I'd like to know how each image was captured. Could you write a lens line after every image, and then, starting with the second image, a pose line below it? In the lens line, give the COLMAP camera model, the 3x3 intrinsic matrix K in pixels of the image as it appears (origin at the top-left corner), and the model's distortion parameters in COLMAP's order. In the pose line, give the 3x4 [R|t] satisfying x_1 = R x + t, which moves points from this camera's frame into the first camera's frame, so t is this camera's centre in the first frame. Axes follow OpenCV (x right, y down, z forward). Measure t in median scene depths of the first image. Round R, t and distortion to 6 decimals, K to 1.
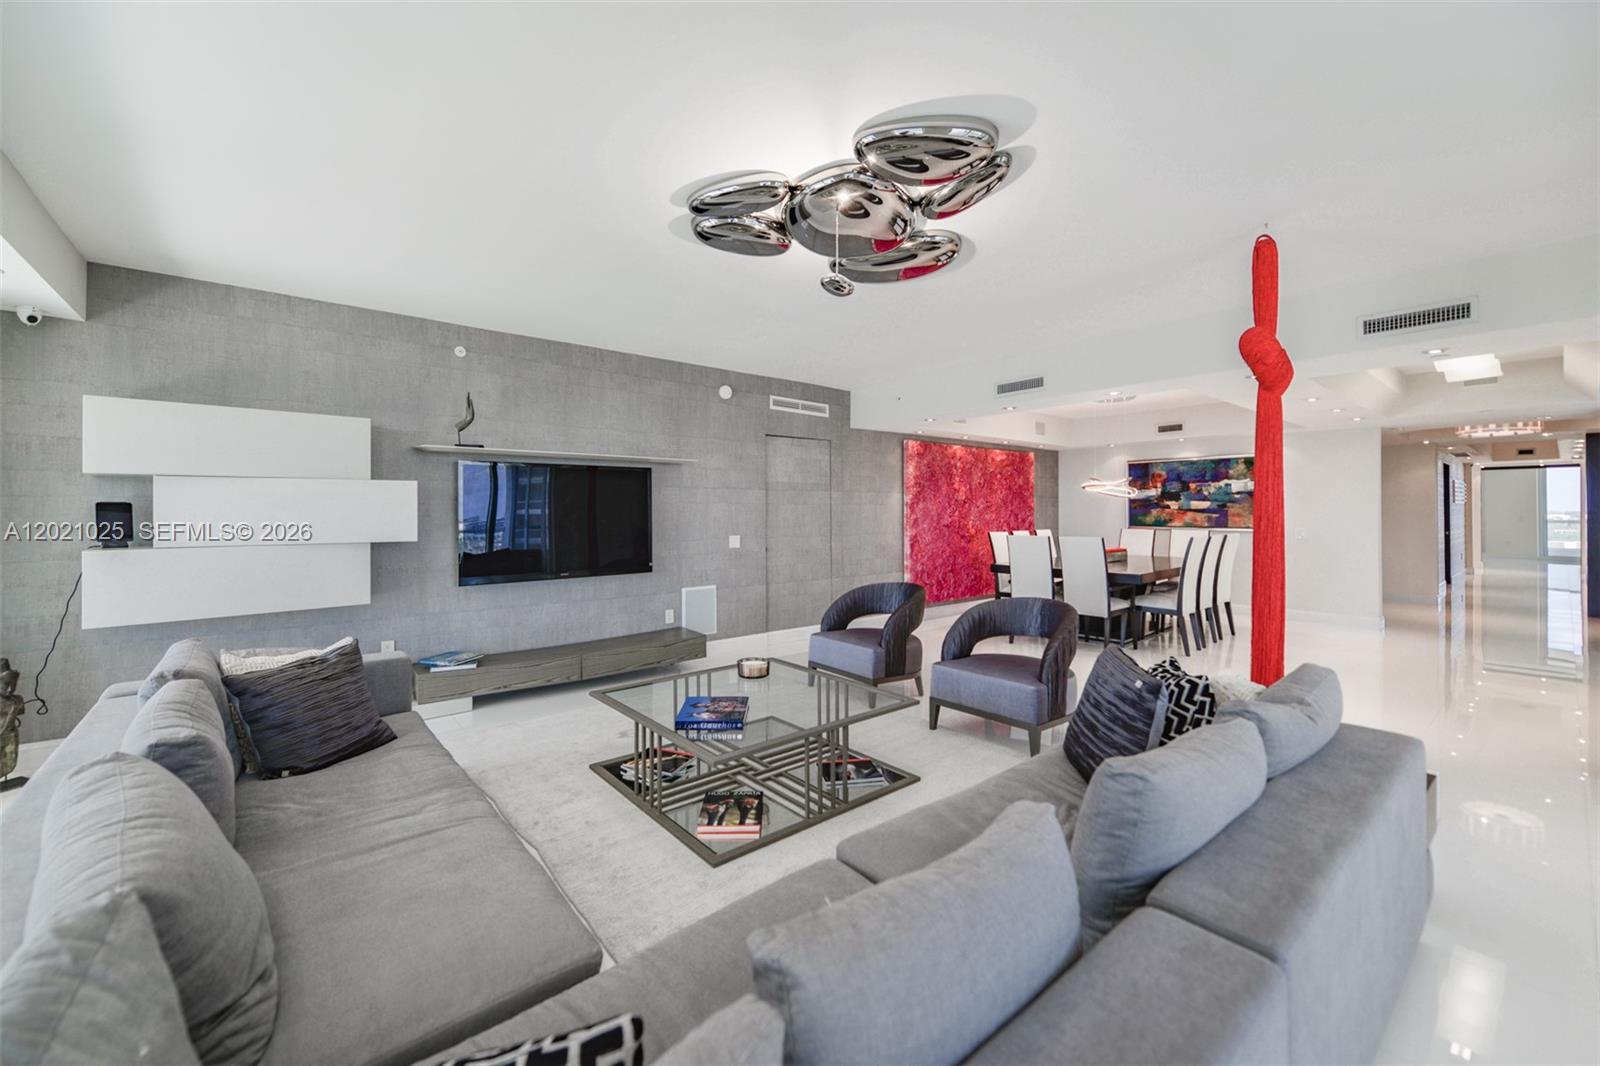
lens RADIAL K [[636.7, 0, 784.9], [0, 636.7, 505.5], [0, 0, 1]] dist [0.013515, 0.000832]
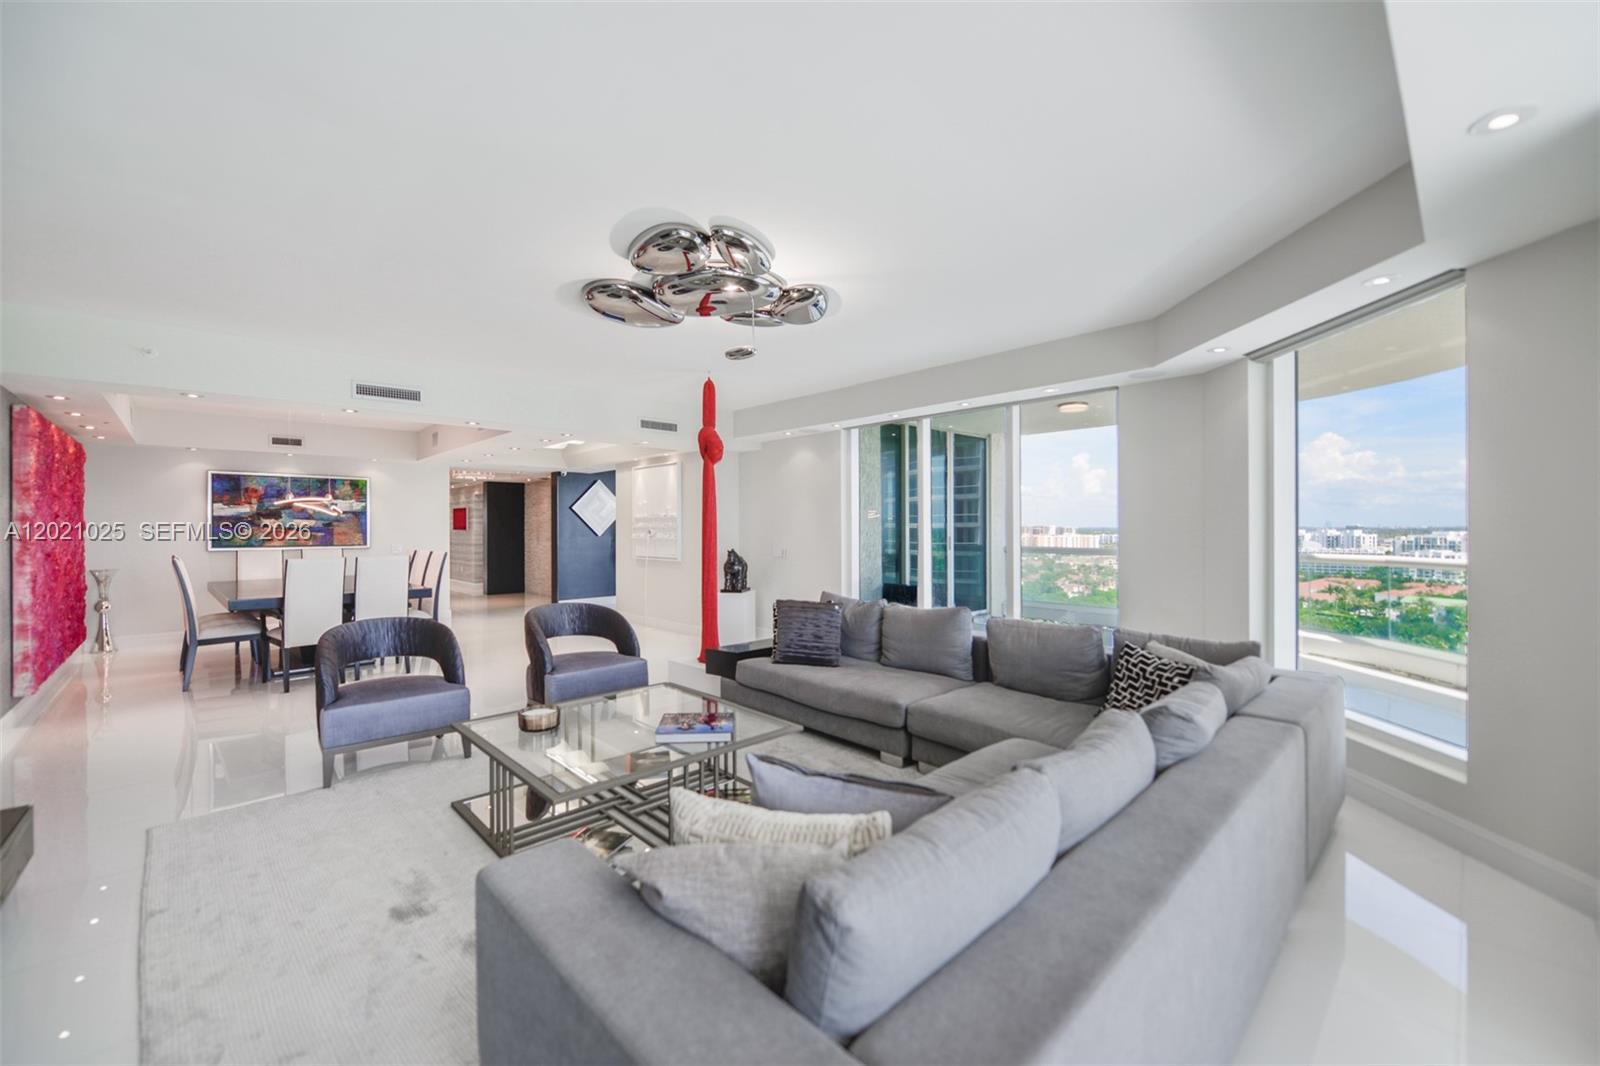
lens RADIAL K [[636.7, 0, 806.9], [0, 636.7, 531.6], [0, 0, 1]] dist [0.013515, 0.000832]
pose [[-0.076165, 0.004093, 0.997087, -0.403221], [0.001513, 0.999991, -0.003989, 0.016707], [-0.997094, 0.001205, -0.076171, 0.307248]]
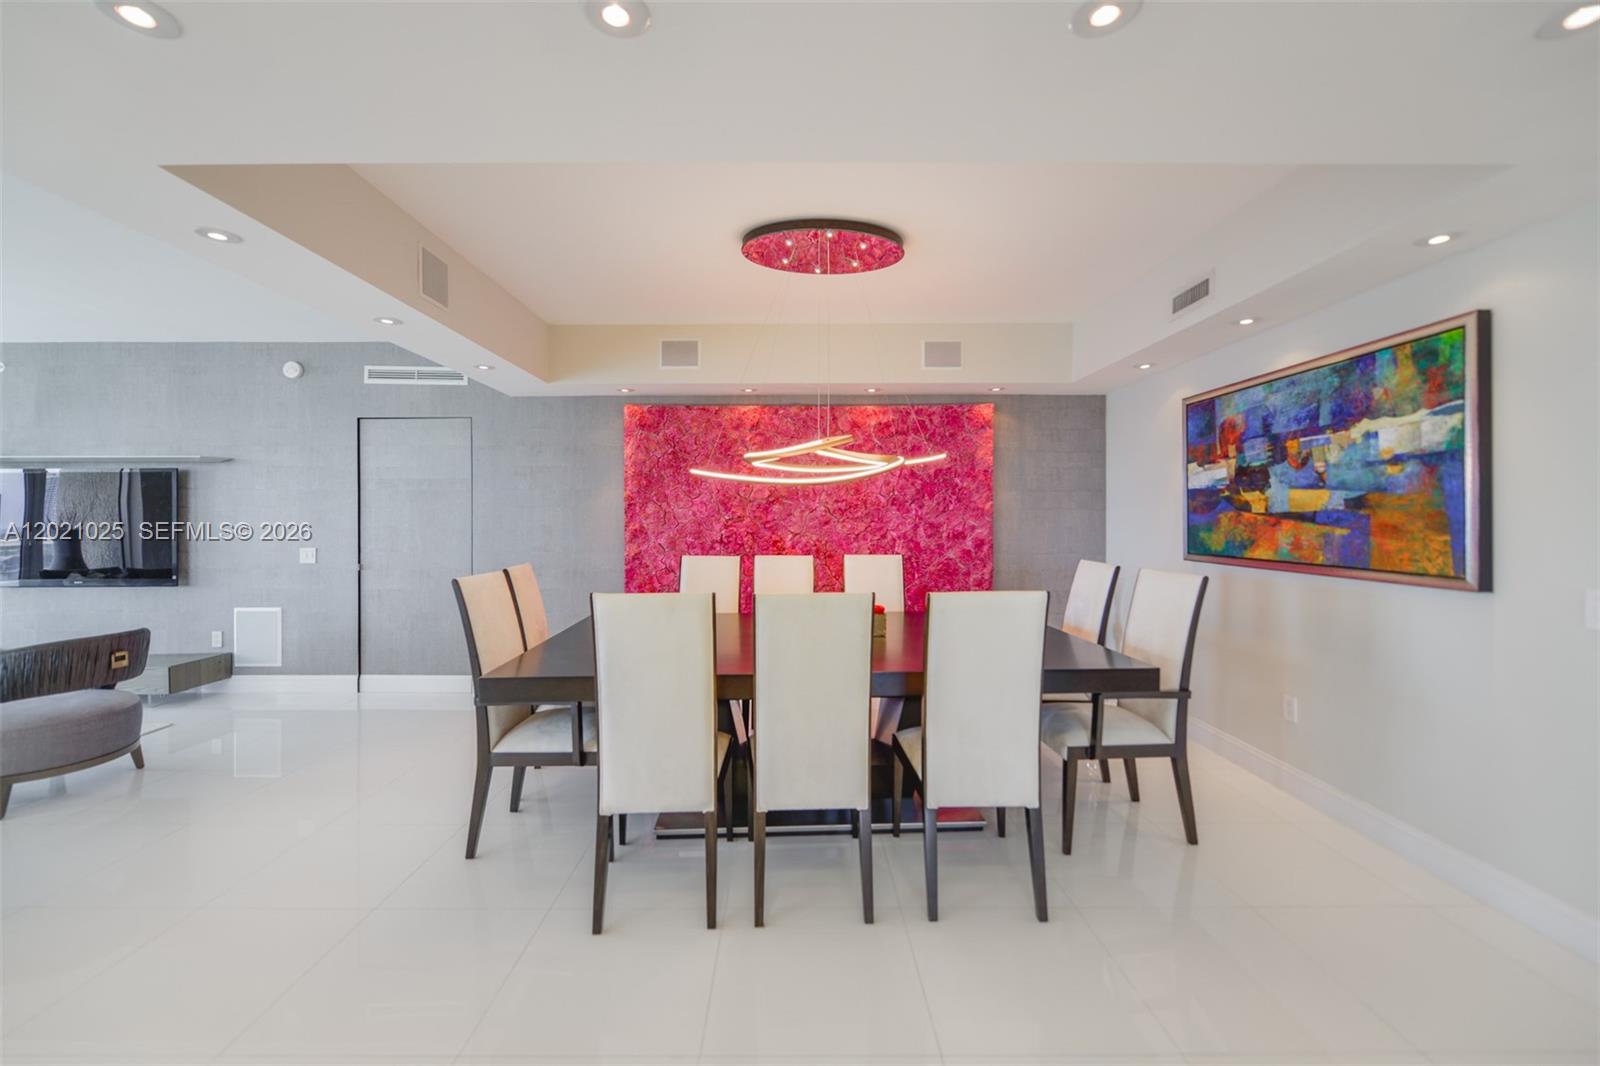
lens RADIAL K [[636.7, 0, 809.3], [0, 636.7, 522.8], [0, 0, 1]] dist [0.013515, 0.000832]
pose [[0.768942, 0.006027, -0.639291, 0.672836], [0.004459, 0.999881, 0.014789, 0.004778], [0.639304, -0.014223, 0.768823, 0.571511]]
